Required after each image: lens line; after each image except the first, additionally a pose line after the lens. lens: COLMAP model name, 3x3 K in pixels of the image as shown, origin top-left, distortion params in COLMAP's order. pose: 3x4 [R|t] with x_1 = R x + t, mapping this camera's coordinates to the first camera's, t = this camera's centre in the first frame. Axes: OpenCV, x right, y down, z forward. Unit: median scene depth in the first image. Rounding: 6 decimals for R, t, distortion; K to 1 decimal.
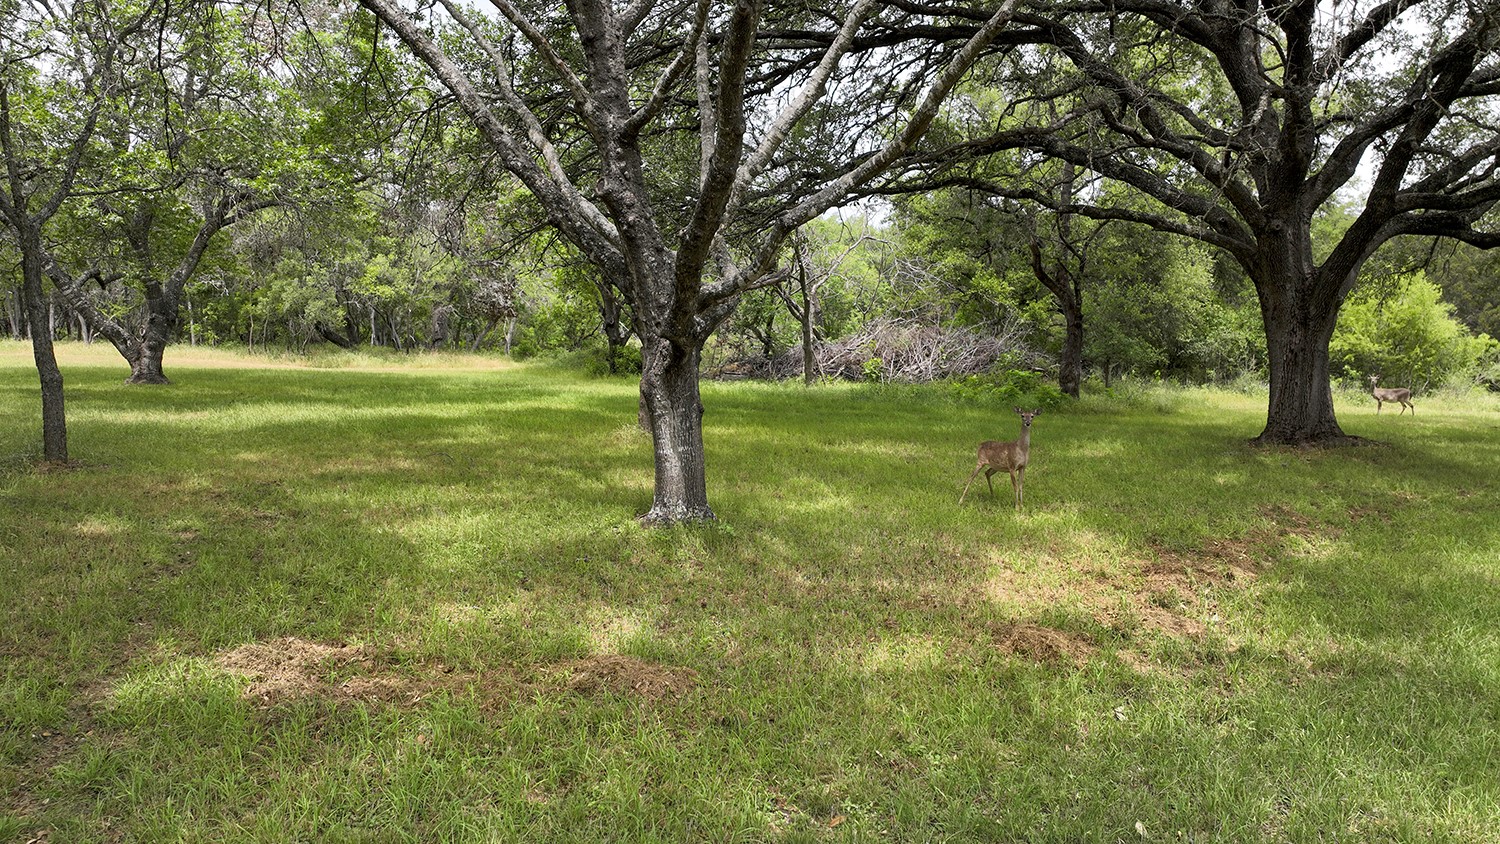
lens RADIAL K [[1070.2, 0, 753.4], [0, 1070.2, 424.0], [0, 0, 1]] dist [0.000513, -0.001006]
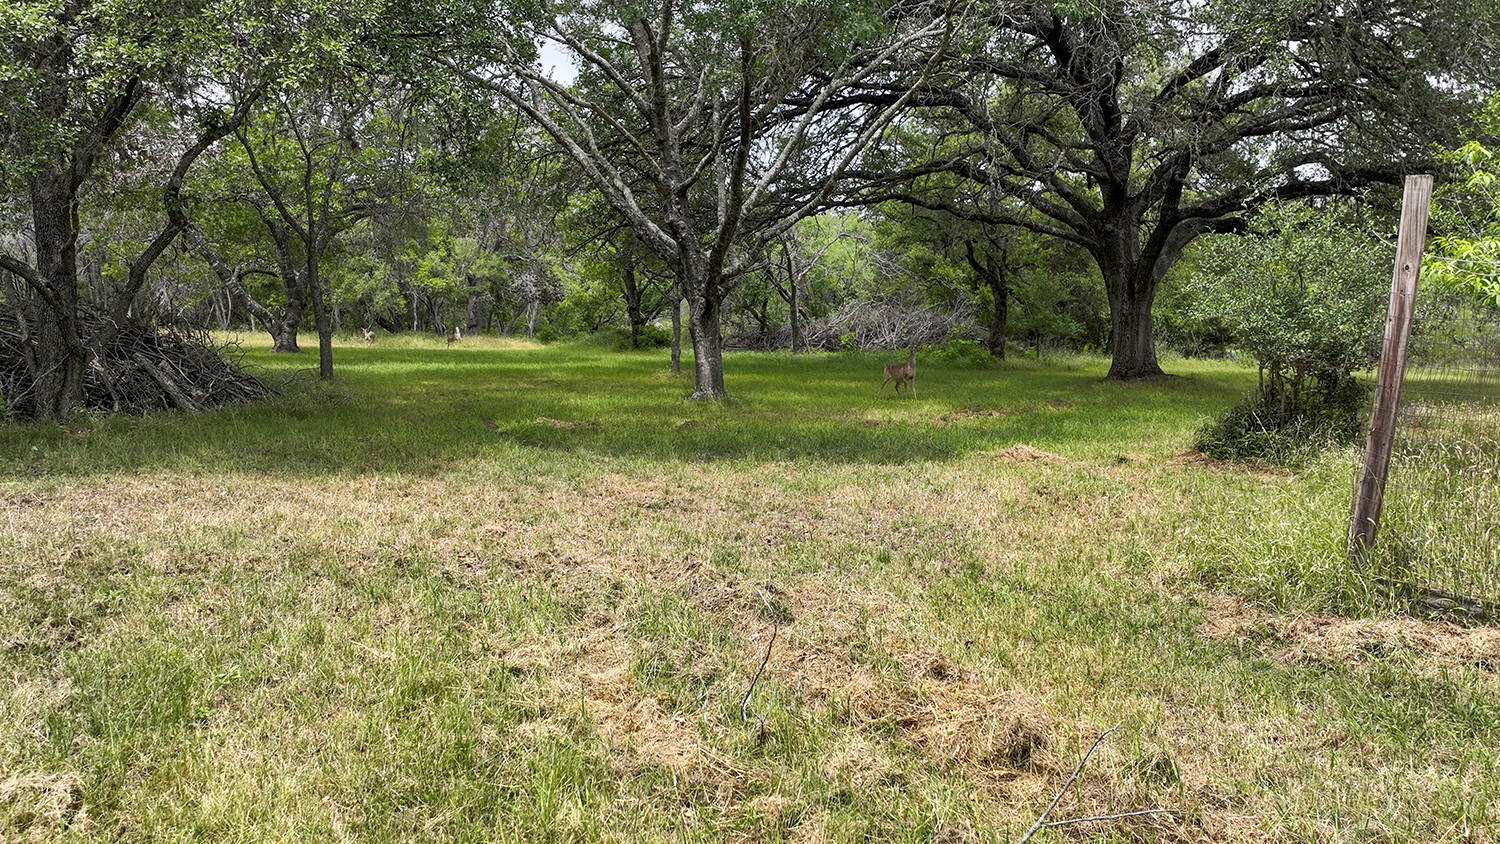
lens RADIAL K [[1072.3, 0, 750.0], [0, 1072.3, 422.0], [0, 0, 1]] dist [0.002444, -0.001614]
pose [[0.999961, -0.008233, -0.003262, 0.002284], [0.008250, 0.999952, 0.005191, 0.044122], [0.003219, -0.005218, 0.999981, -0.306117]]
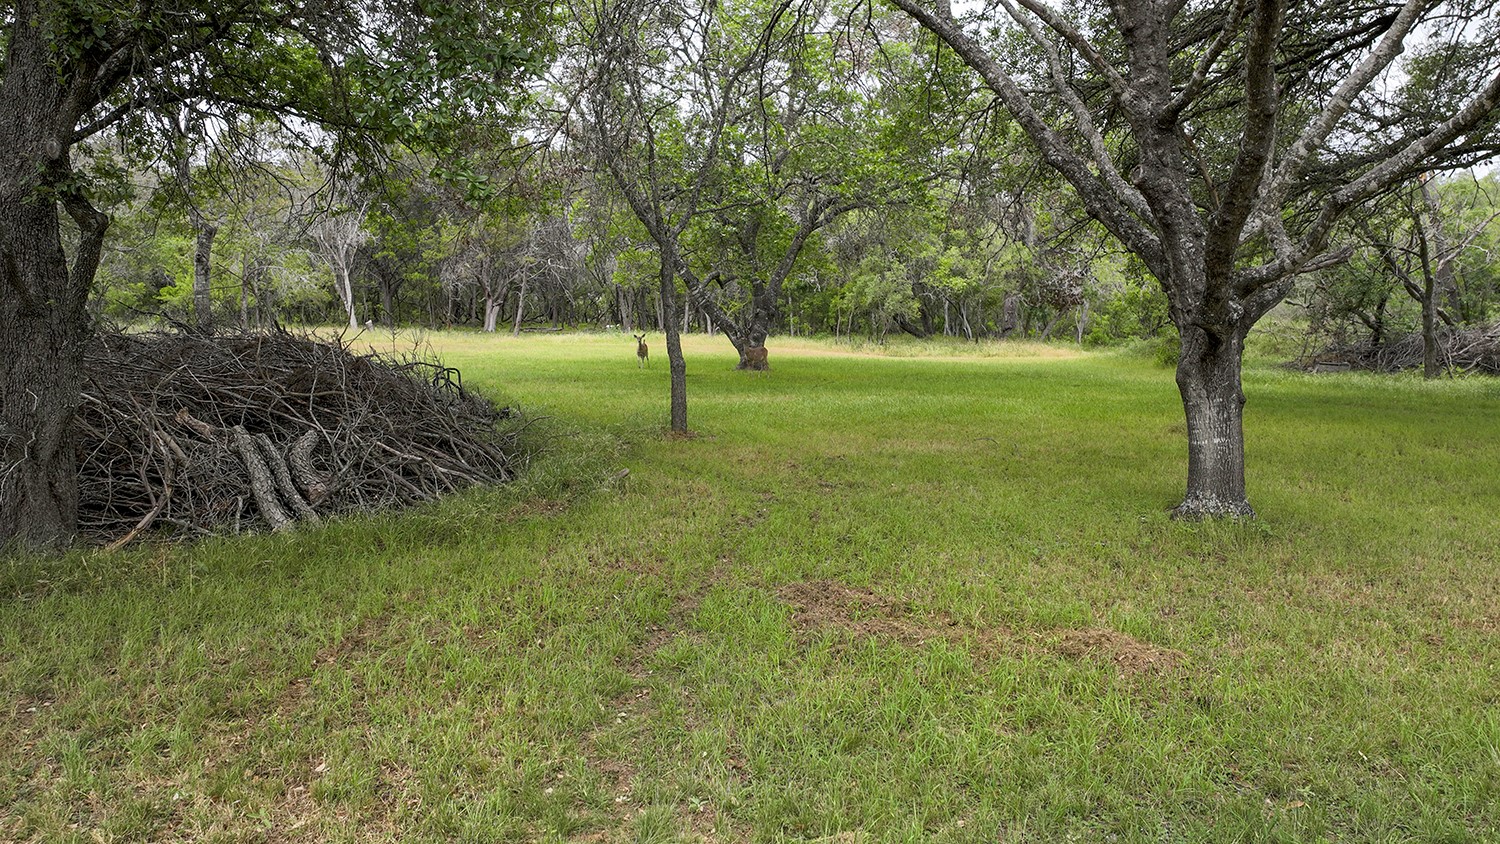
lens RADIAL K [[1093.7, 0, 750.0], [0, 1093.7, 422.0], [0, 0, 1]] dist [-0.007348, -0.001050]
pose [[0.866818, 0.032463, -0.497566, 0.020467], [-0.029215, 0.999471, 0.014314, 0.001675], [0.497767, 0.002129, 0.867308, -0.022493]]
